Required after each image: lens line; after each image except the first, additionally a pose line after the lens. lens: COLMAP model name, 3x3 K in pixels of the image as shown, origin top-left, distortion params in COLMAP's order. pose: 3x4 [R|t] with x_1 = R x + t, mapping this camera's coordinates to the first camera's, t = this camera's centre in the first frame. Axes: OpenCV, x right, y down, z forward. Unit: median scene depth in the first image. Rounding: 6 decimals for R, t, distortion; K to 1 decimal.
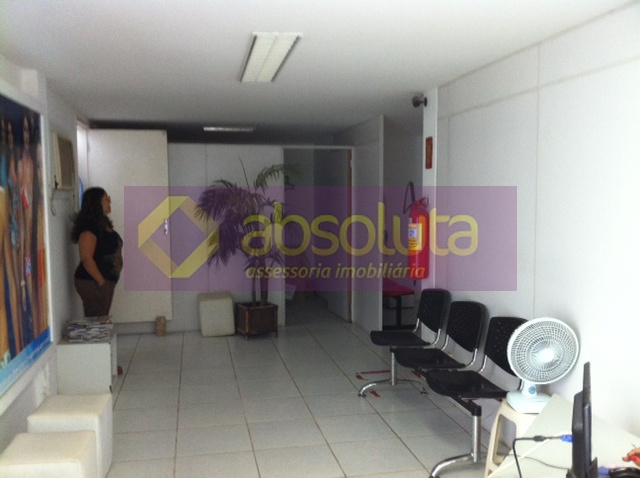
lens RADIAL K [[631.4, 0, 324.1], [0, 631.4, 239.9], [0, 0, 1]] dist [0.049862, -0.253630]
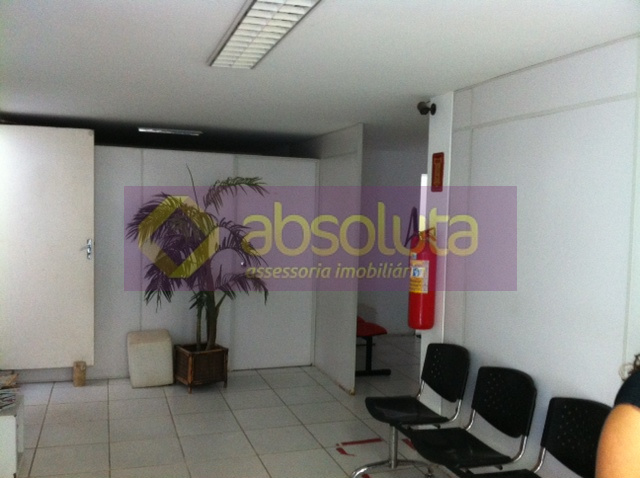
lens RADIAL K [[631.4, 0, 324.1], [0, 631.4, 239.9], [0, 0, 1]] dist [0.049862, -0.253630]
pose [[0.991398, 0.025330, 0.128410, -0.061122], [-0.023277, 0.999577, -0.017461, -0.026861], [-0.128798, 0.014322, 0.991567, 0.174885]]
